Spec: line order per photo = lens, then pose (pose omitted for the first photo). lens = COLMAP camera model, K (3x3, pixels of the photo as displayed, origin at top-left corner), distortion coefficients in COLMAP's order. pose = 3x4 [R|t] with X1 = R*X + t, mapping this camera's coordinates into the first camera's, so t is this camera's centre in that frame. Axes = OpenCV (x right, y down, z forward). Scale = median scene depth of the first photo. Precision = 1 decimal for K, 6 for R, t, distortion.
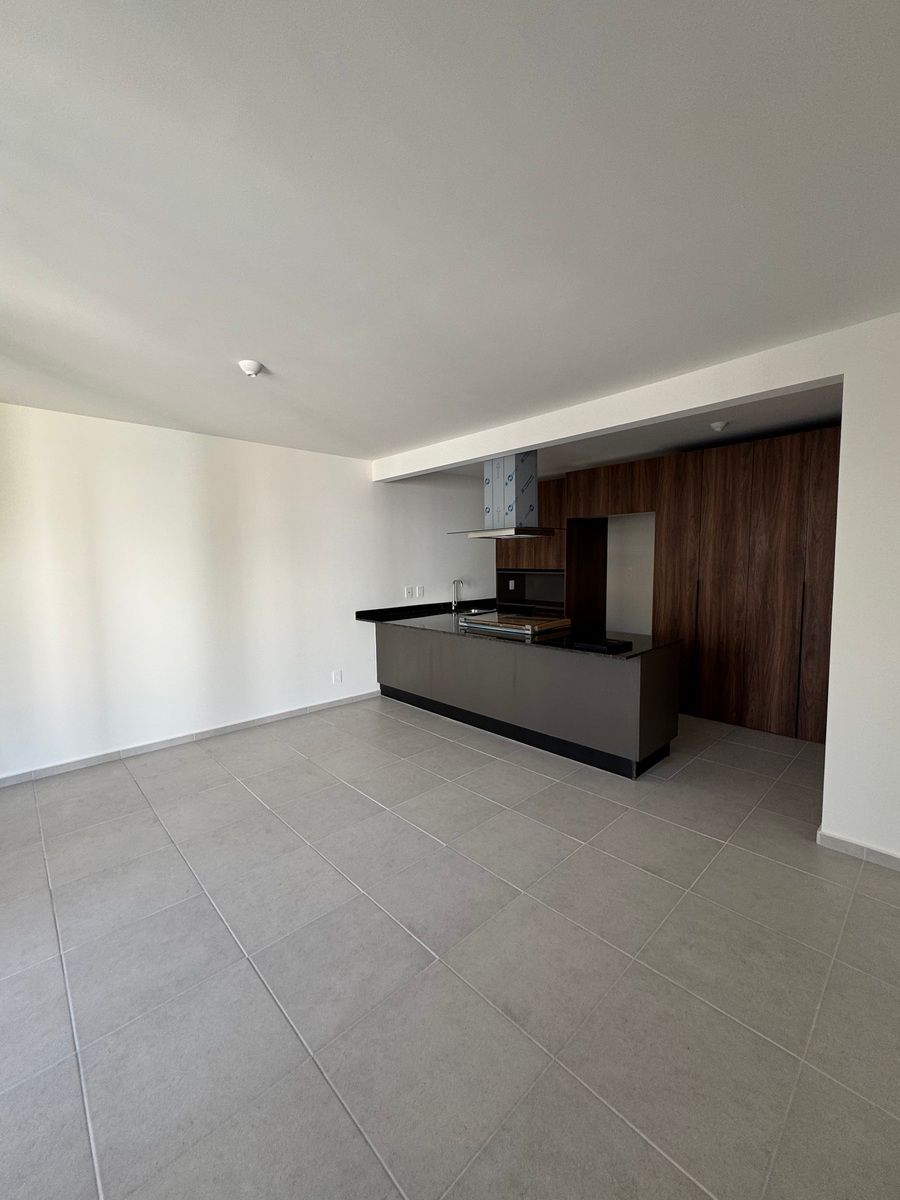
lens RADIAL K [[480.5, 0, 442.2], [0, 480.5, 602.0], [0, 0, 1]] dist [0.002863, 0.002896]
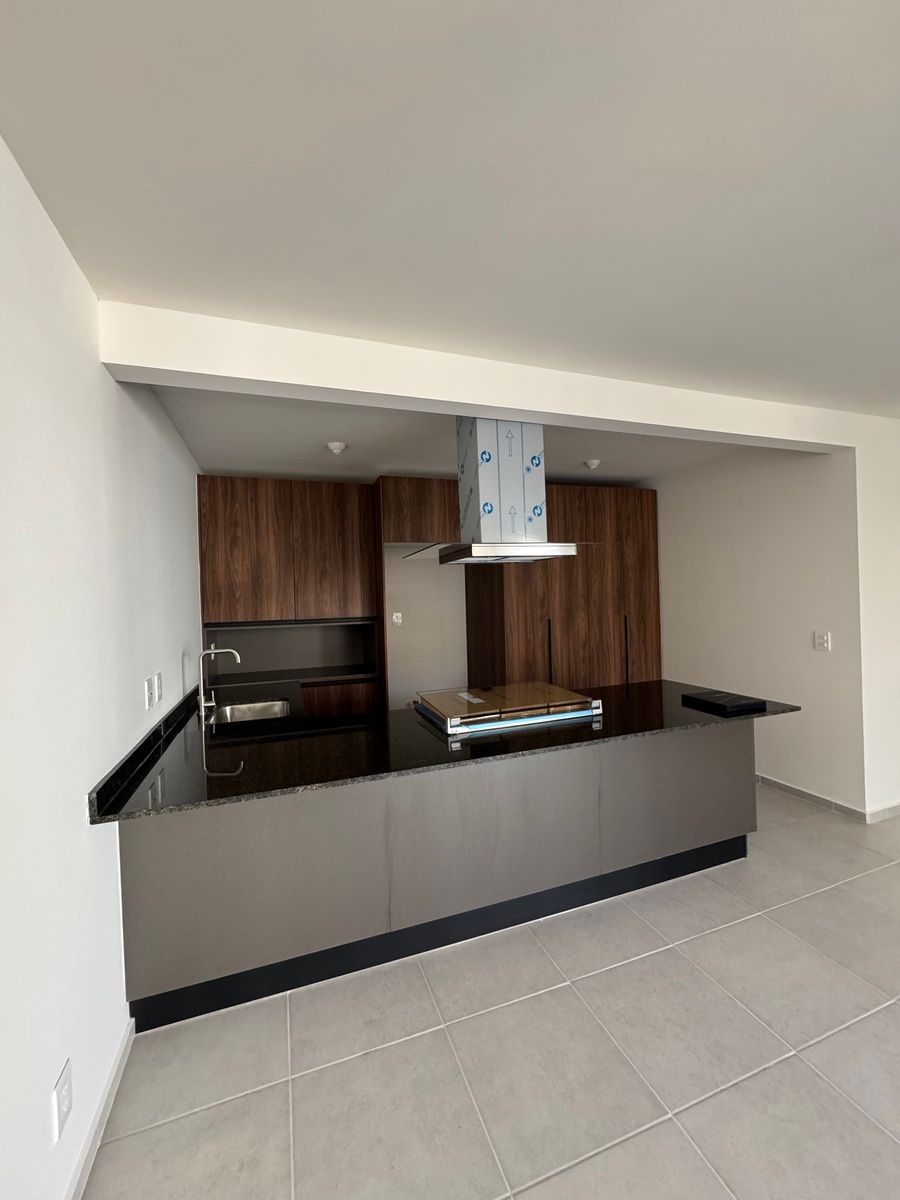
lens RADIAL K [[480.5, 0, 456.8], [0, 480.5, 603.4], [0, 0, 1]] dist [0.002863, 0.002896]
pose [[0.387953, -0.014278, 0.921569, -0.428372], [0.107017, 0.993815, -0.029654, -0.071545], [-0.915445, 0.110127, 0.387081, 0.837653]]
